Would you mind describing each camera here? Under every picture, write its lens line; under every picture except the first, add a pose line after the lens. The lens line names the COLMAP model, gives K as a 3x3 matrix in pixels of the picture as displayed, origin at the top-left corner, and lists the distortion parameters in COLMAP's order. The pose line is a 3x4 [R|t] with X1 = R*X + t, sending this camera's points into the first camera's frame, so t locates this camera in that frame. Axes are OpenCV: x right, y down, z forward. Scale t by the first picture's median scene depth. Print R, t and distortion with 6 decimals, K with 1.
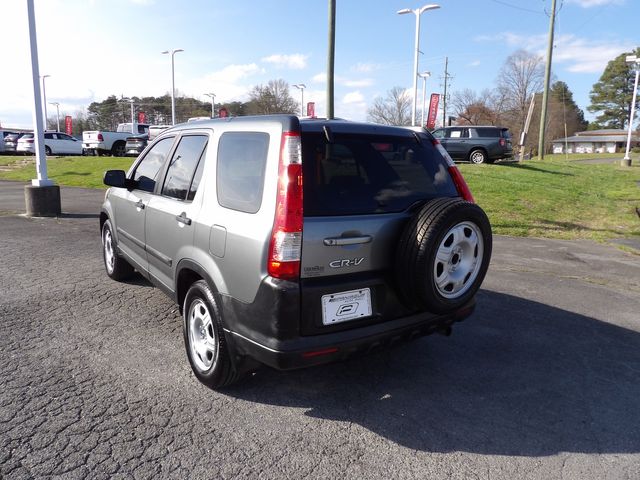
lens RADIAL K [[451.8, 0, 323.4], [0, 451.8, 233.0], [0, 0, 1]] dist [-0.012290, 0.008513]
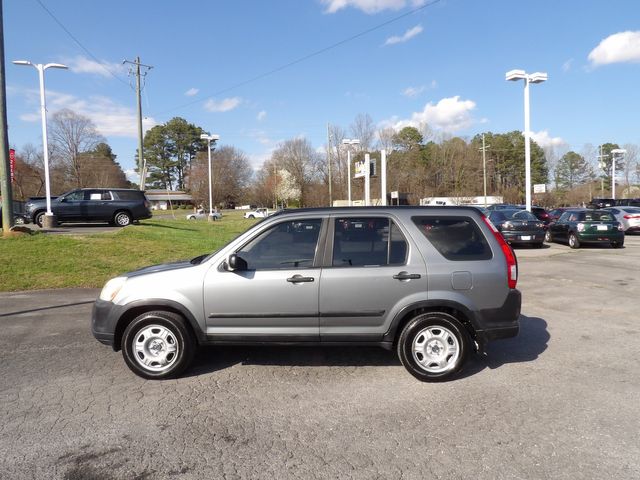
lens RADIAL K [[452.3, 0, 323.6], [0, 452.3, 233.6], [0, 0, 1]] dist [-0.011354, 0.006604]
pose [[0.589766, -0.064697, 0.804978, -0.210777], [0.163767, 0.985656, -0.040766, -0.019131], [-0.790795, 0.155871, 0.591902, 0.043255]]
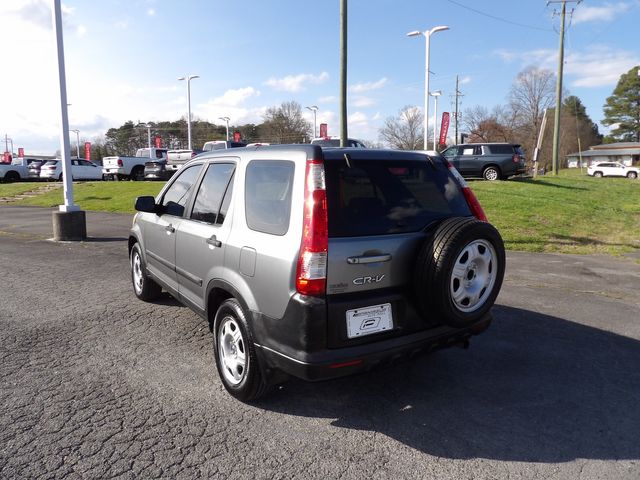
lens RADIAL K [[452.3, 0, 323.6], [0, 452.3, 233.6], [0, 0, 1]] dist [-0.011354, 0.006604]
pose [[0.999372, -0.018037, -0.030500, -0.002165], [0.016773, 0.999010, -0.041209, -0.000122], [0.031213, 0.040672, 0.998685, -0.008469]]
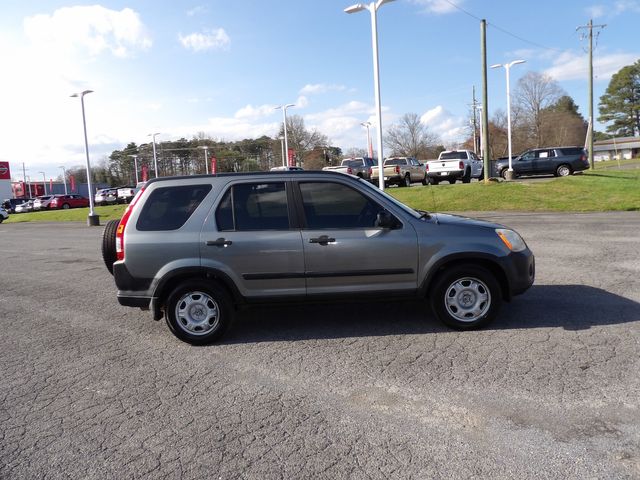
lens RADIAL K [[451.8, 0, 323.4], [0, 451.8, 233.0], [0, 0, 1]] dist [-0.012290, 0.008513]
pose [[0.996847, -0.078103, -0.013993, -0.338775], [0.077070, 0.995012, -0.063328, 0.037378], [0.018869, 0.062050, 0.997895, -0.289813]]
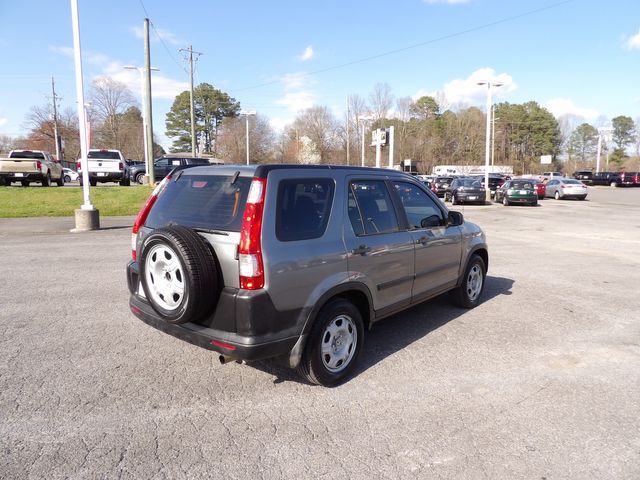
lens RADIAL K [[452.3, 0, 323.6], [0, 452.3, 233.6], [0, 0, 1]] dist [-0.011354, 0.006604]
pose [[0.622331, -0.110085, 0.774975, -0.516663], [0.137872, 0.989998, 0.029914, 0.013823], [-0.770517, 0.088231, 0.631284, -0.186218]]
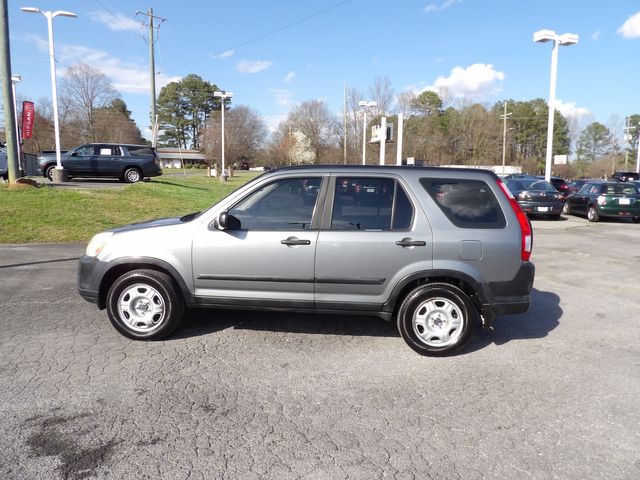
lens RADIAL K [[452.3, 0, 323.6], [0, 452.3, 233.6], [0, 0, 1]] dist [-0.011354, 0.006604]
pose [[0.615657, -0.104725, 0.781024, -0.196029], [0.126995, 0.991360, 0.032821, -0.017192], [-0.777713, 0.078980, 0.623638, 0.047484]]
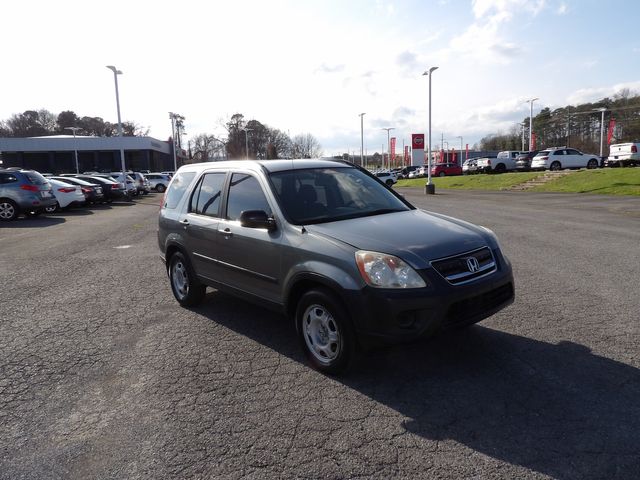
lens RADIAL K [[451.8, 0, 323.4], [0, 451.8, 233.0], [0, 0, 1]] dist [-0.012290, 0.008513]
pose [[0.648566, 0.050640, -0.759472, -0.166795], [-0.071910, 0.997398, 0.005096, 0.023963], [0.757754, 0.051309, 0.650520, -0.191583]]
